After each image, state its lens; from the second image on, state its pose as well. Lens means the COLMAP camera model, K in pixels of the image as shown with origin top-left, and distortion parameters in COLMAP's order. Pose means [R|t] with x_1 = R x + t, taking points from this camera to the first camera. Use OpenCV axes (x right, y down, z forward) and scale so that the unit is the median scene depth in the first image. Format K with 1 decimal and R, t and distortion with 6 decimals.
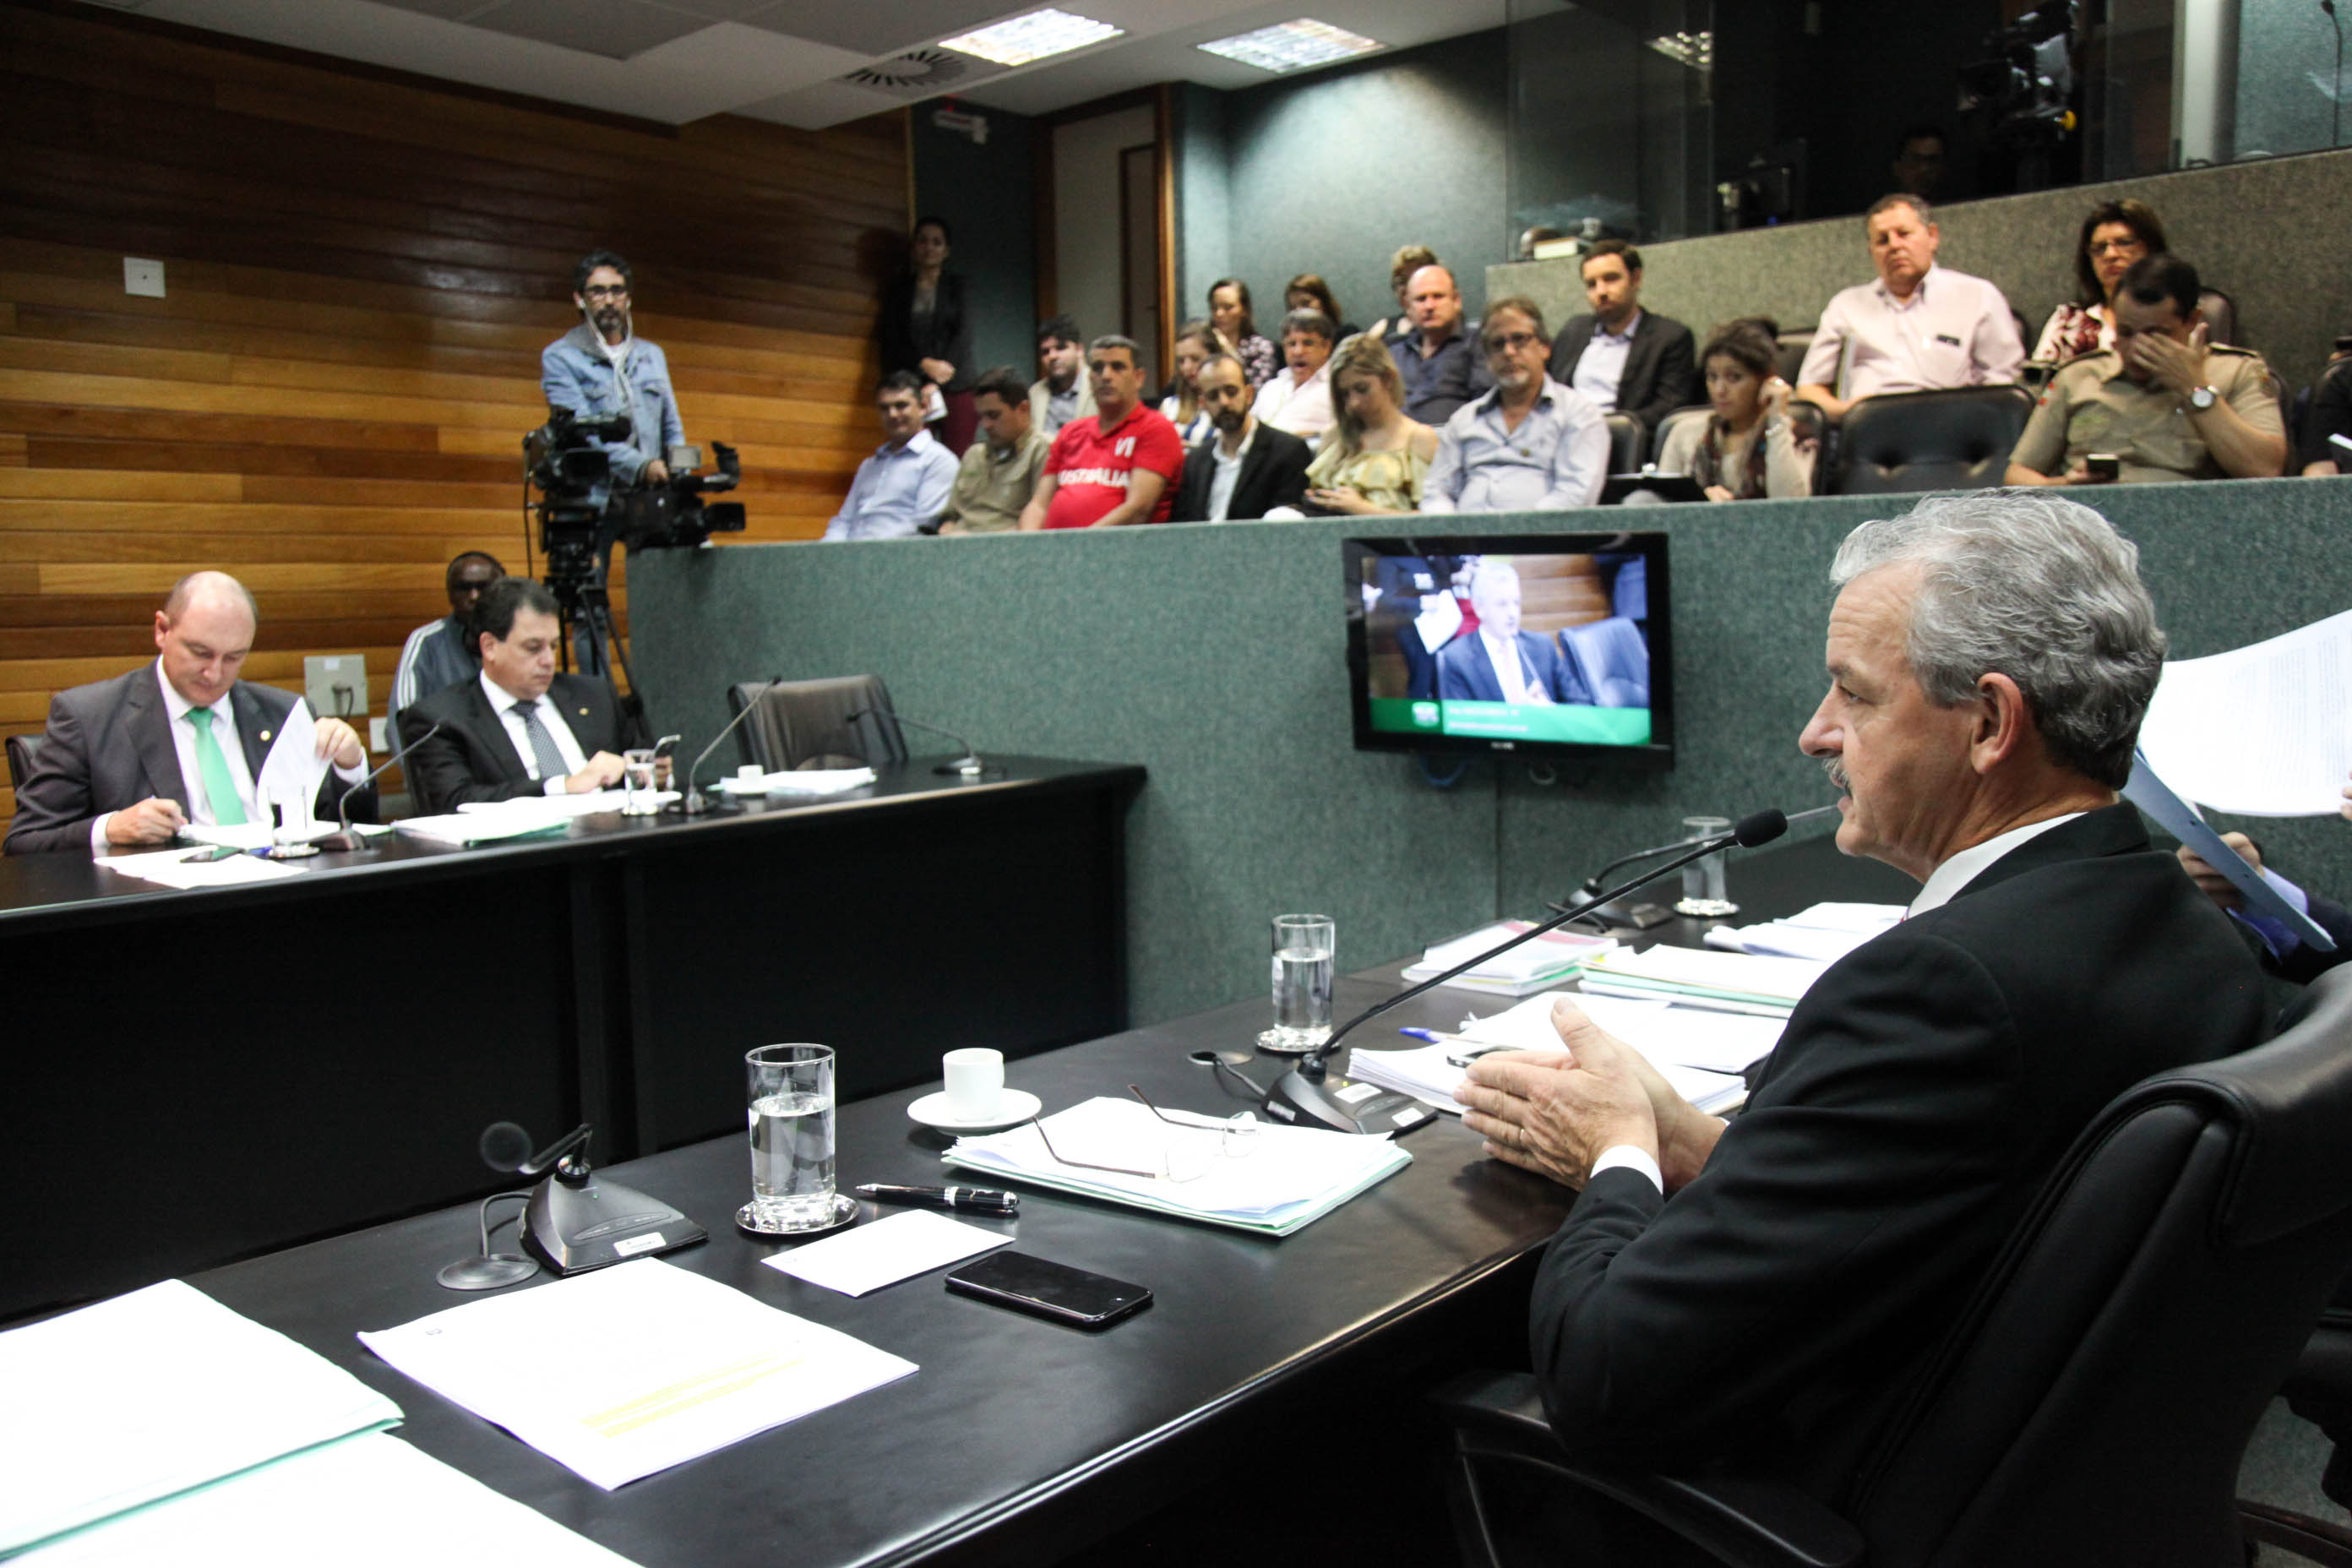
lens RADIAL K [[1866.8, 0, 1225.8], [0, 1866.8, 793.6], [0, 0, 1]] dist [-0.070472, 0.074569]
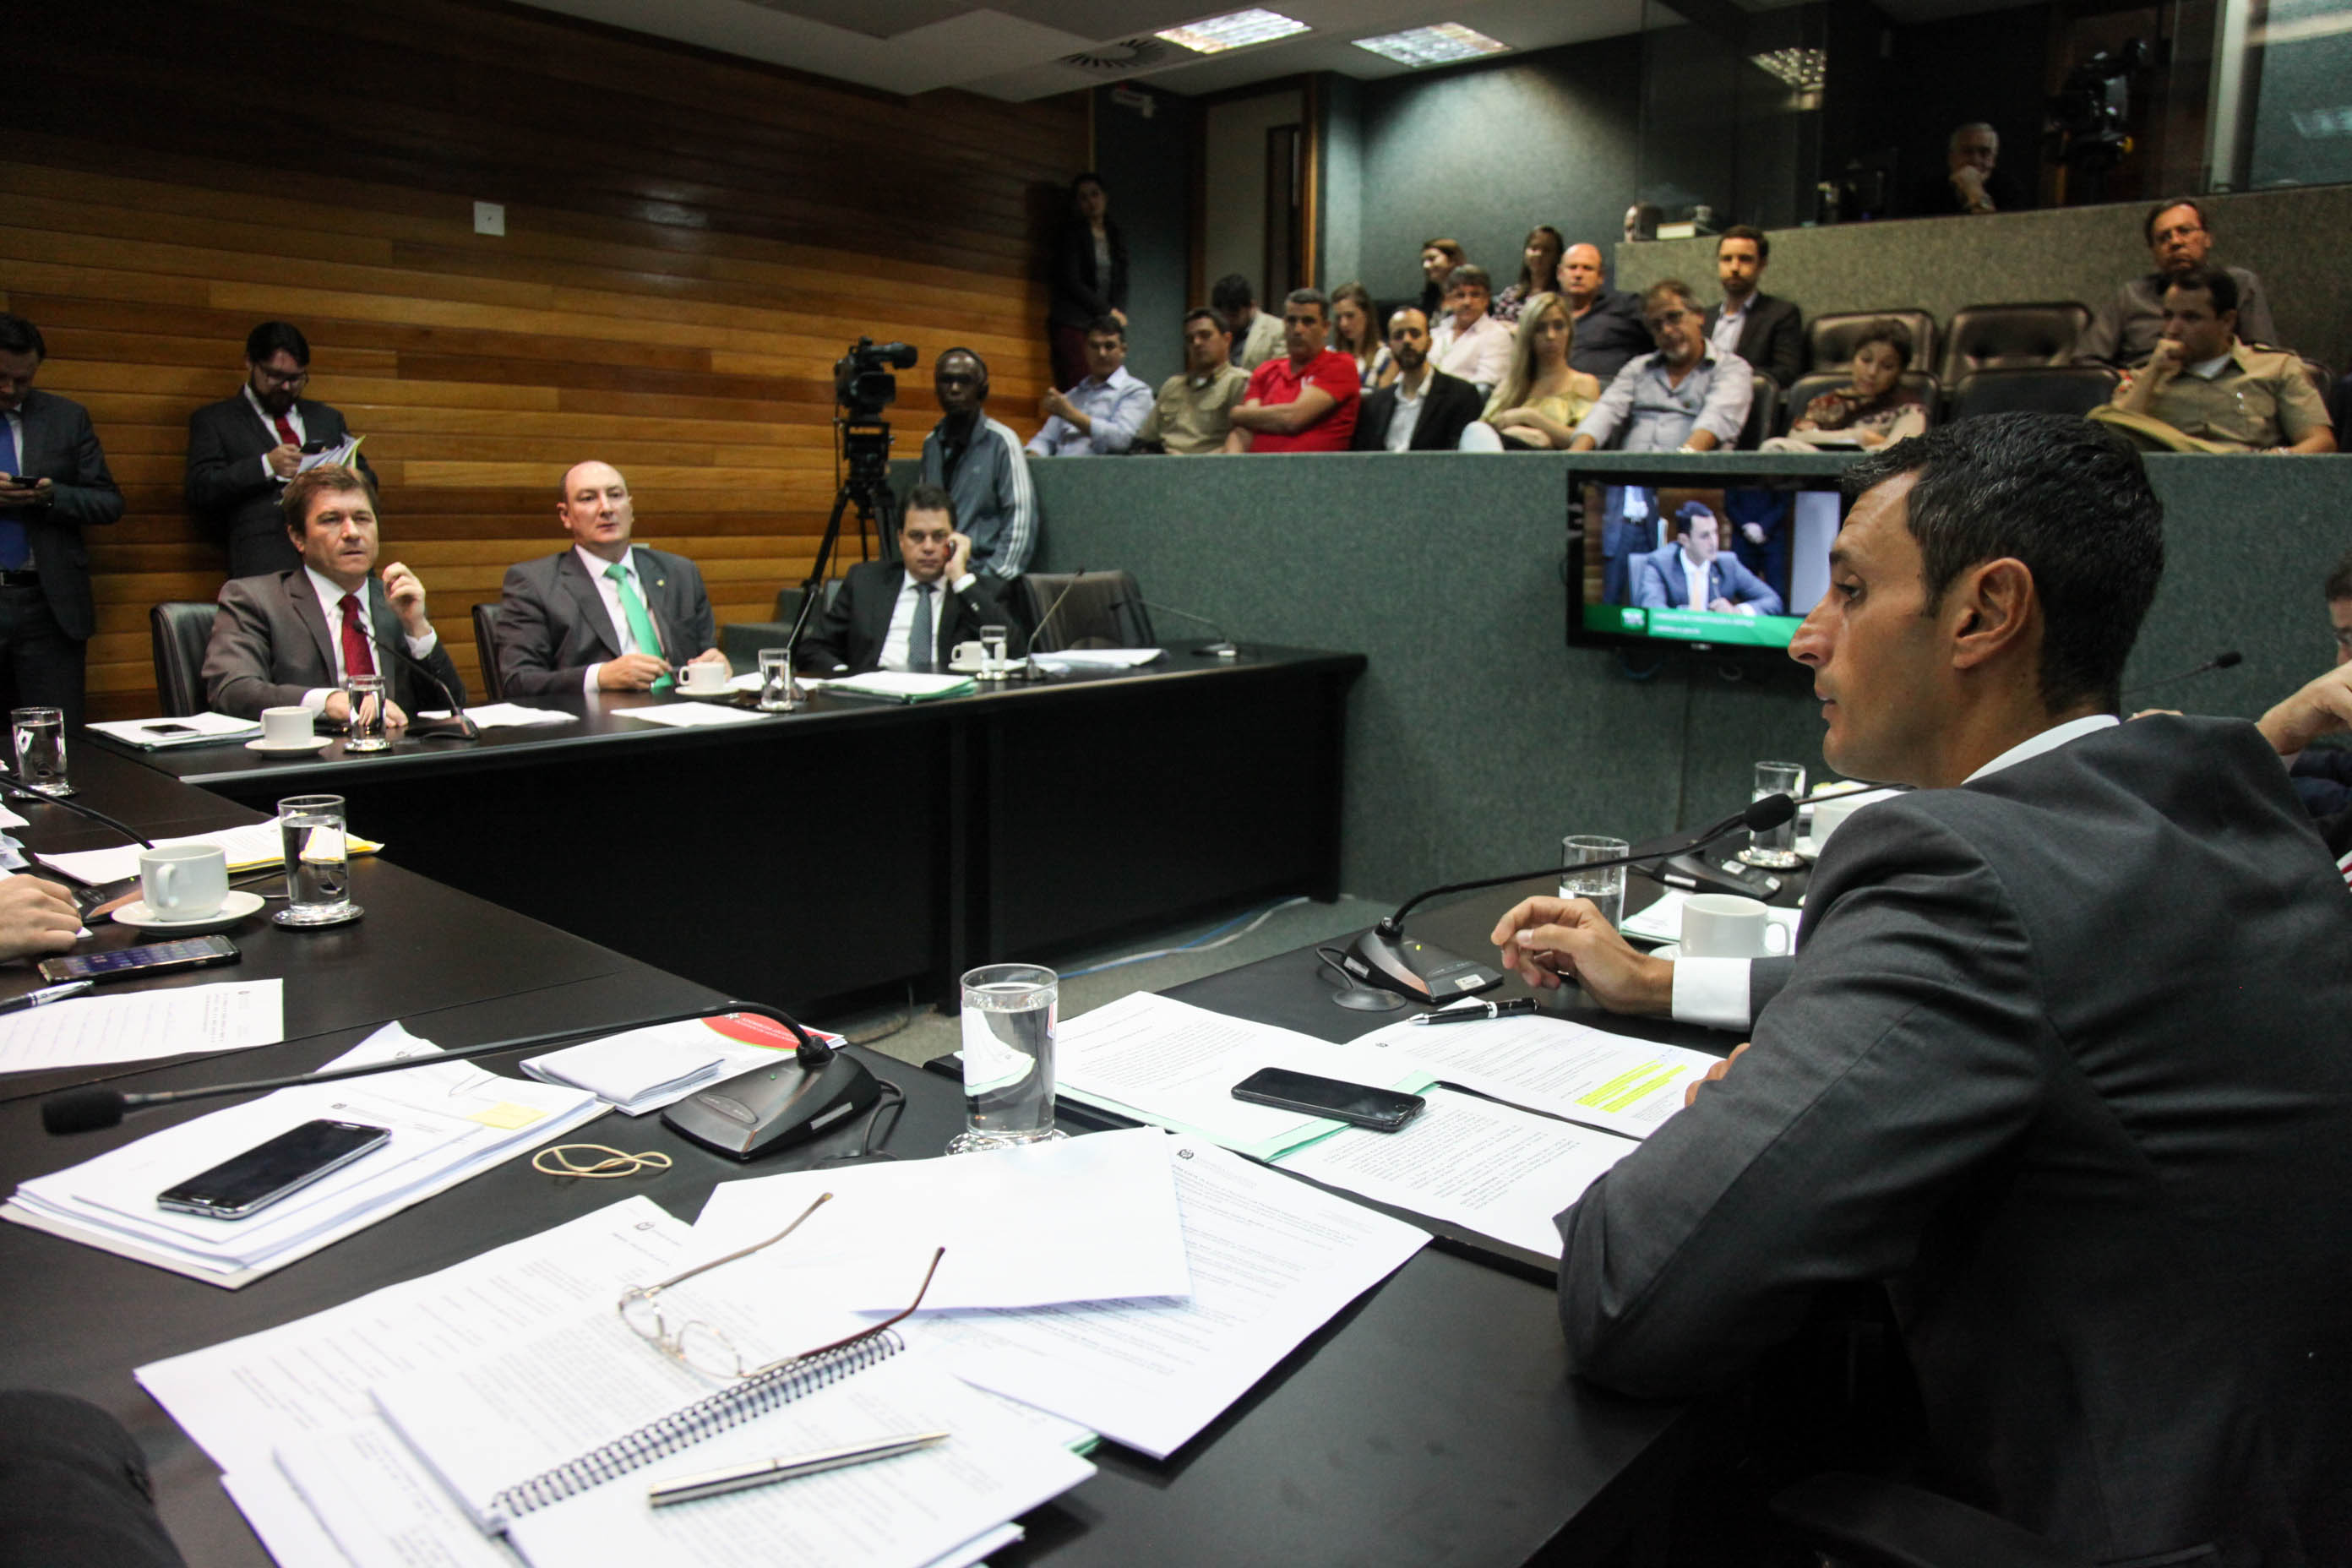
lens RADIAL K [[1621.7, 0, 1220.3], [0, 1621.7, 803.5], [0, 0, 1]] dist [-0.124558, 0.073631]
pose [[0.999493, 0.031607, 0.003944, -0.137152], [-0.031805, 0.997089, 0.069297, 0.011351], [-0.001743, -0.069387, 0.997588, -0.039130]]
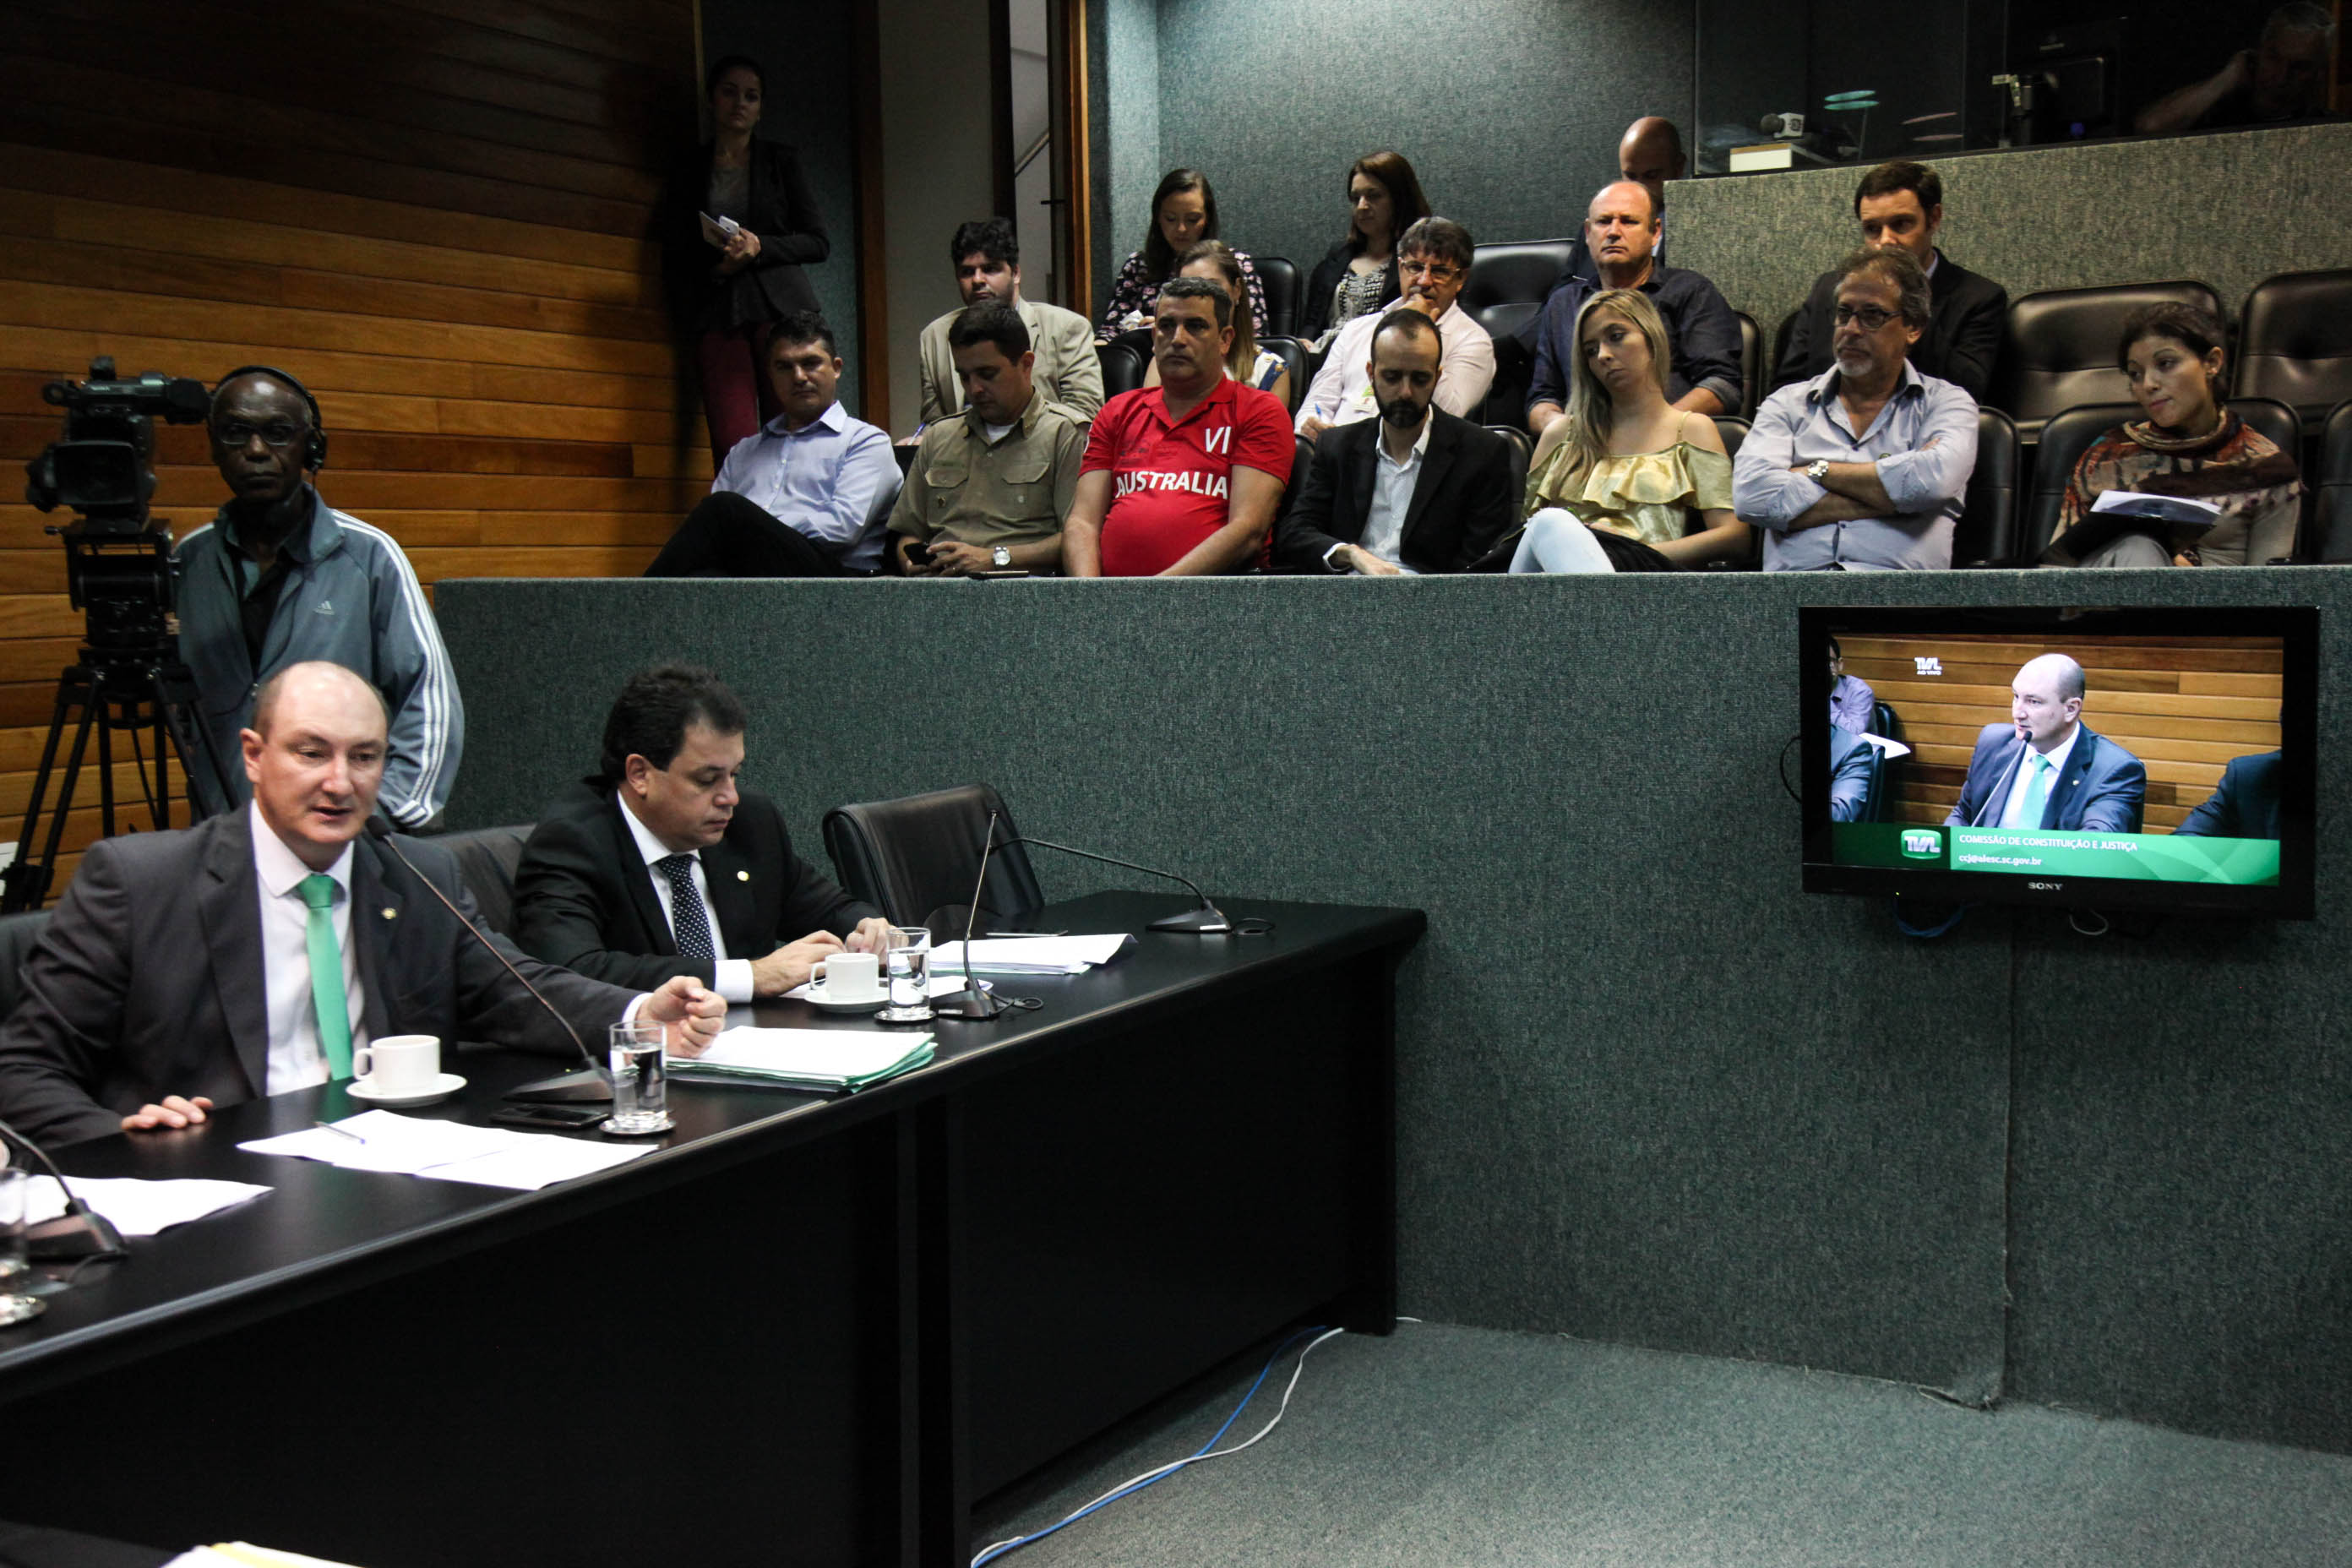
lens RADIAL K [[2782.5, 0, 1248.6], [0, 2782.5, 810.8], [0, 0, 1]] dist [0.097694, 0.043319]
pose [[0.977144, -0.020612, 0.211579, -0.332467], [0.023823, 0.999636, -0.012638, -0.040982], [-0.211242, 0.017390, 0.977279, -0.025831]]
